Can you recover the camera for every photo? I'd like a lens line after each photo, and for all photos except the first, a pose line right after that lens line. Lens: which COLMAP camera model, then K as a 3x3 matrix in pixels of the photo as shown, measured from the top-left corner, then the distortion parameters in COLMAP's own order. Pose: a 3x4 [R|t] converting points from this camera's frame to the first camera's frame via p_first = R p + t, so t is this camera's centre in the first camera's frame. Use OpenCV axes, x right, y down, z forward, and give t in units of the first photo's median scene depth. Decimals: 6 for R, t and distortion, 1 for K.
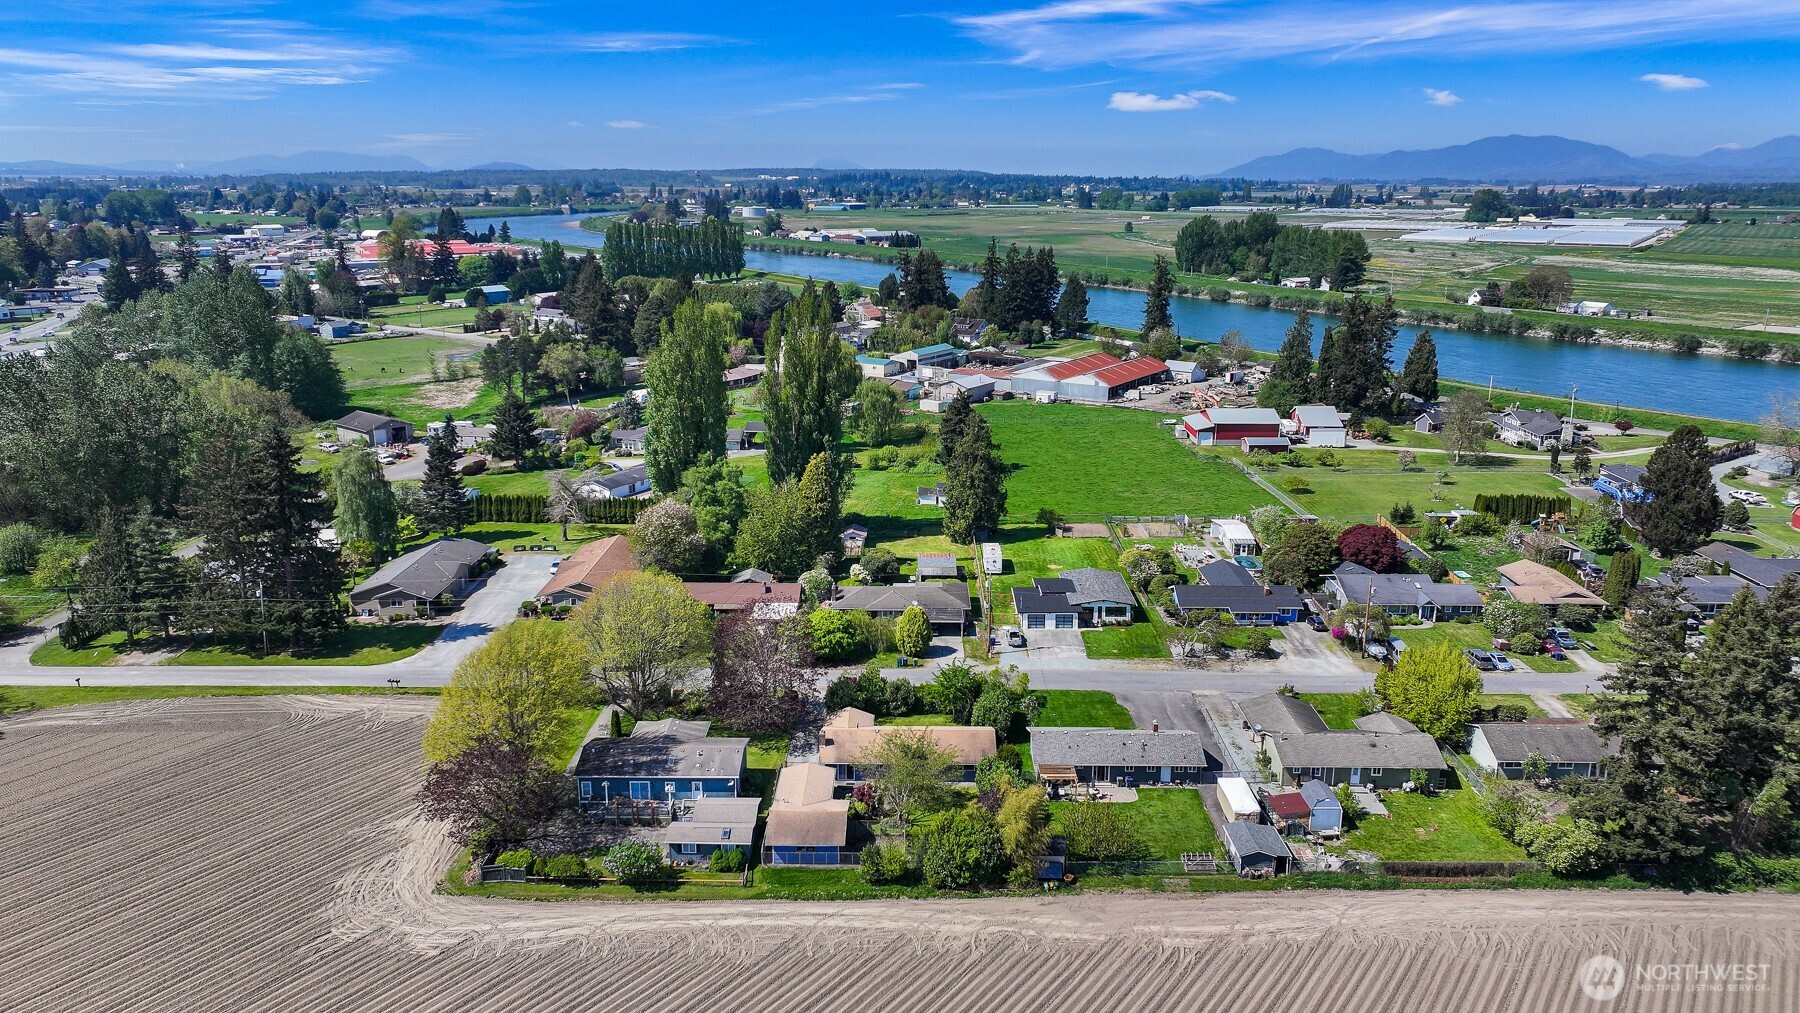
lens RADIAL K [[1258.9, 0, 911.5], [0, 1258.9, 503.4], [0, 0, 1]] dist [0.003119, 0.009595]
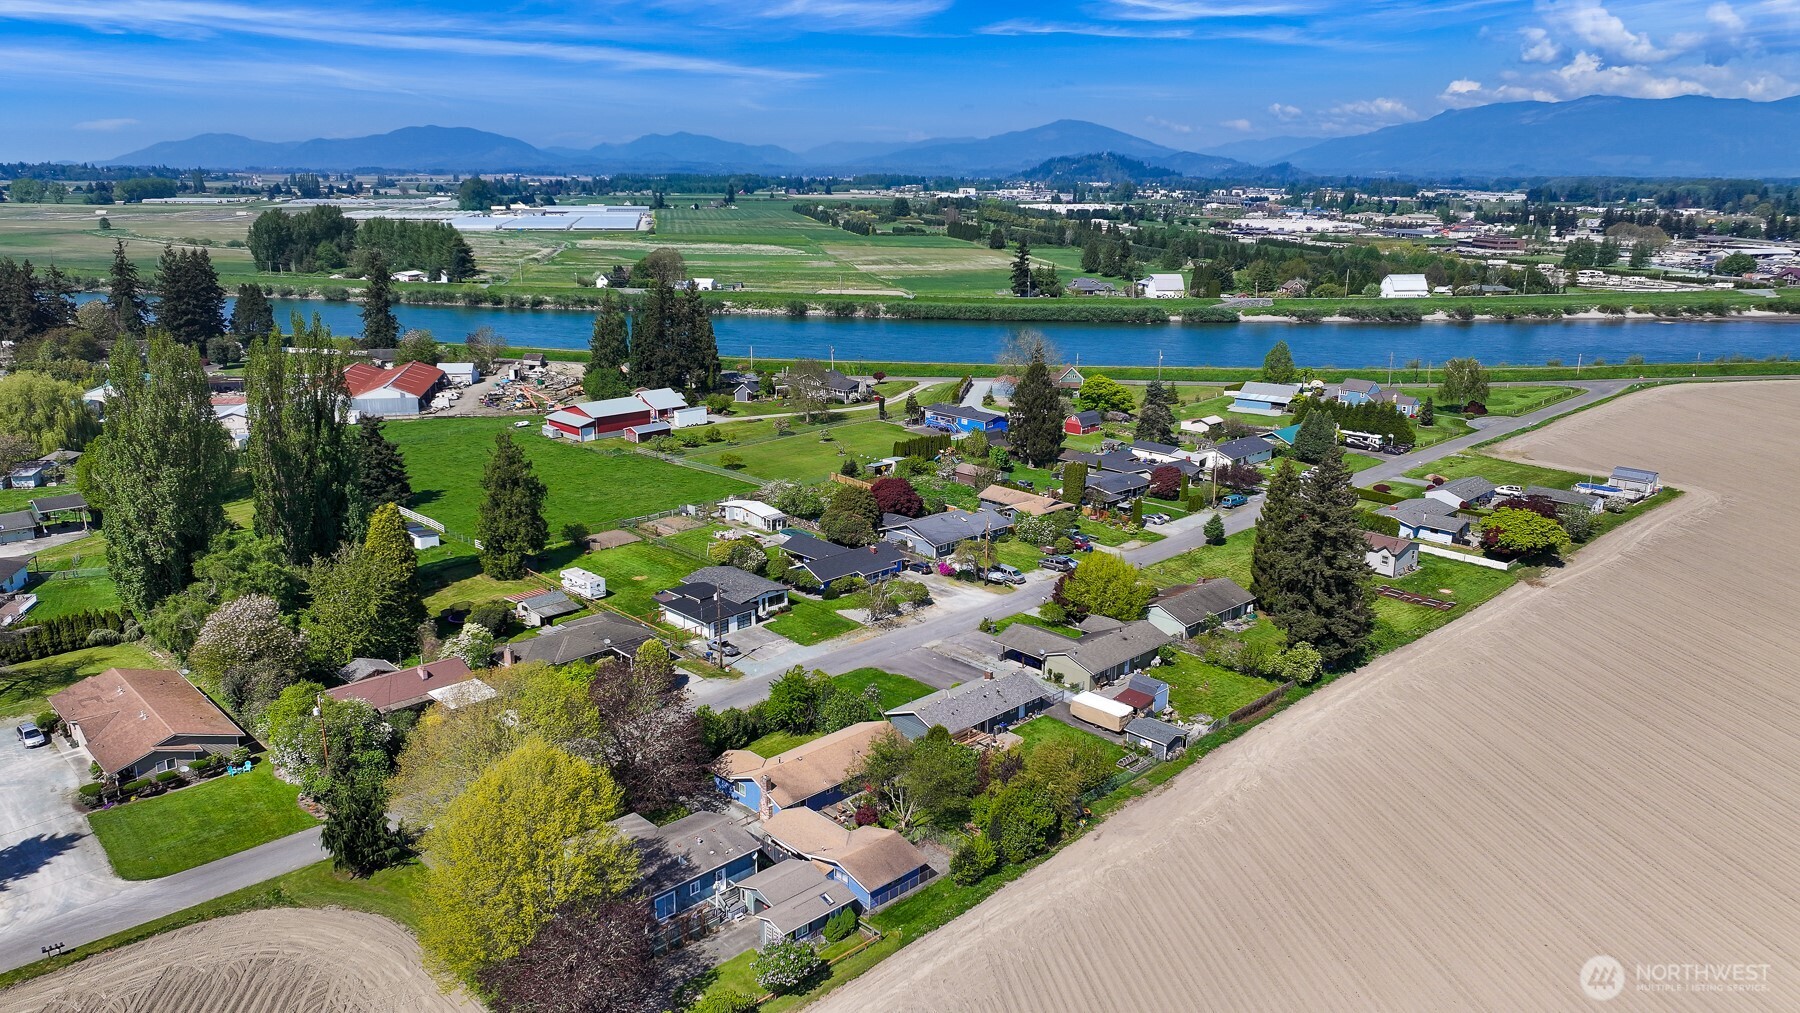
lens RADIAL K [[1258.9, 0, 911.5], [0, 1258.9, 503.4], [0, 0, 1]] dist [0.003119, 0.009595]
pose [[0.706805, -0.178726, 0.684459, -0.363037], [0.173196, 0.981831, 0.077526, -0.041142], [-0.685879, 0.063750, 0.724918, 0.154106]]
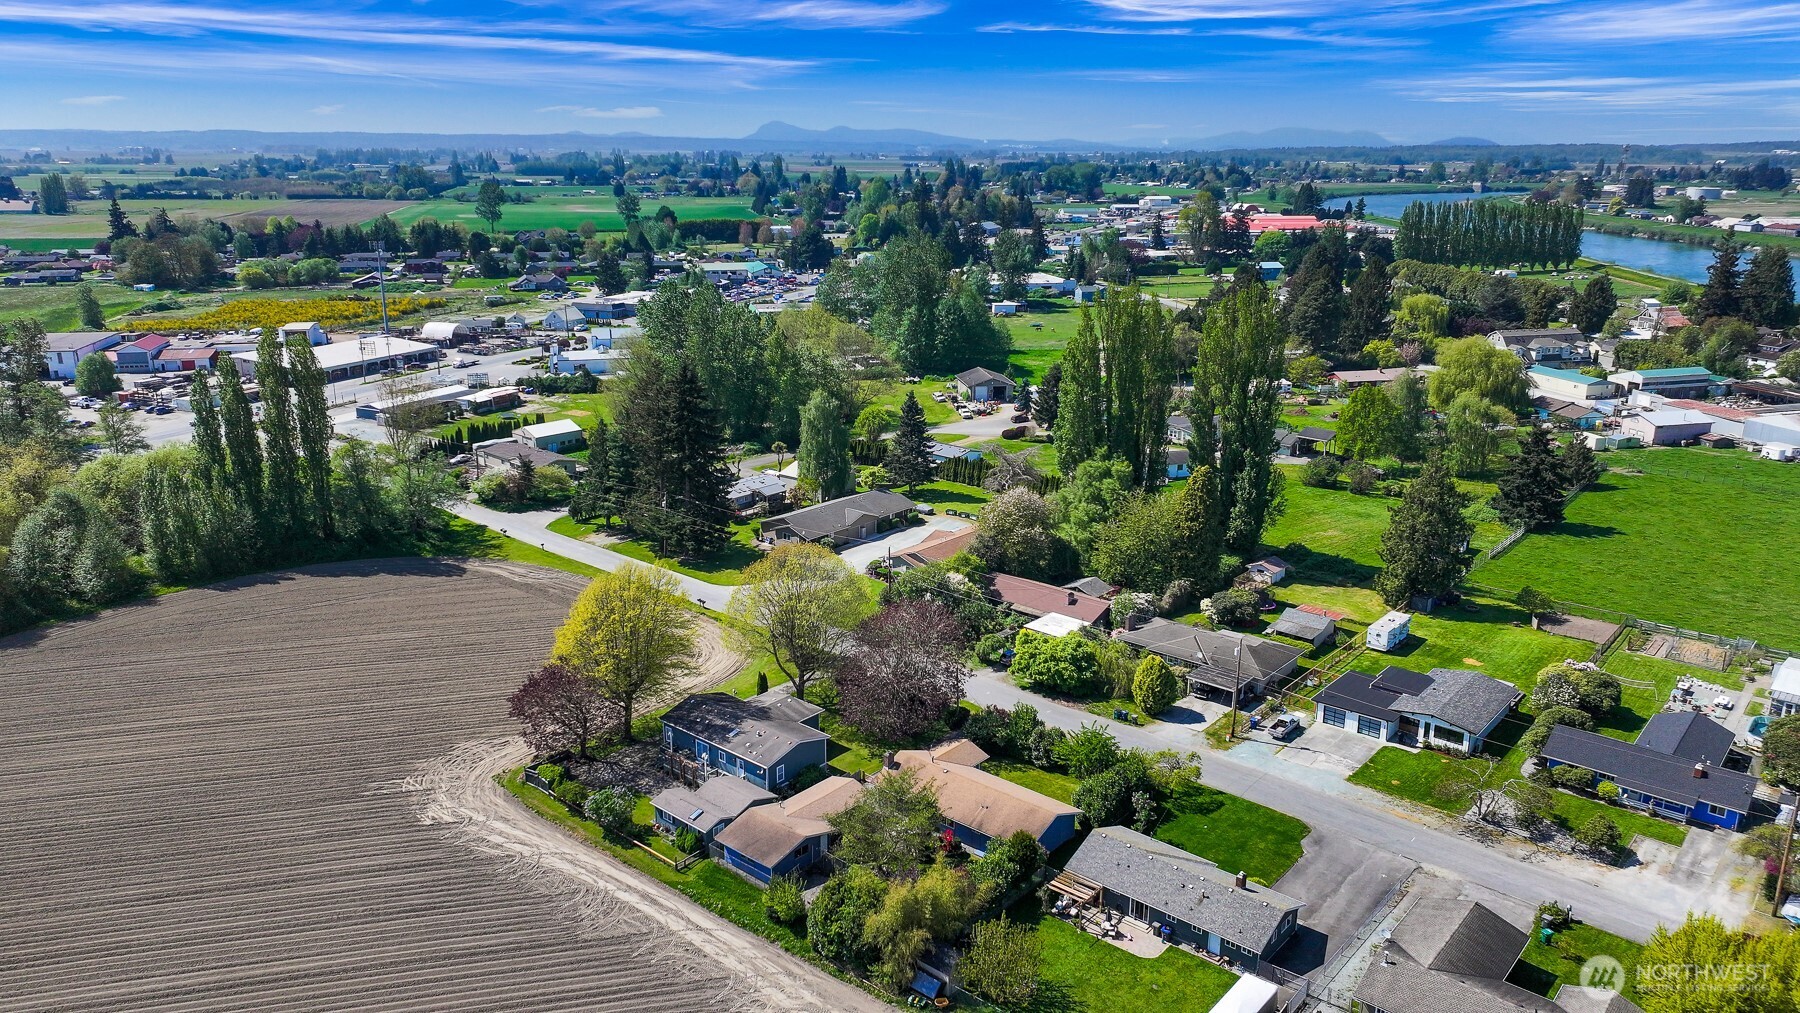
lens RADIAL K [[1258.9, 0, 911.5], [0, 1258.9, 503.4], [0, 0, 1]] dist [0.003119, 0.009595]
pose [[0.760942, 0.177151, -0.624167, 0.298976], [-0.165838, 0.983153, 0.076860, -0.044354], [0.627268, 0.045024, 0.777501, 0.175276]]
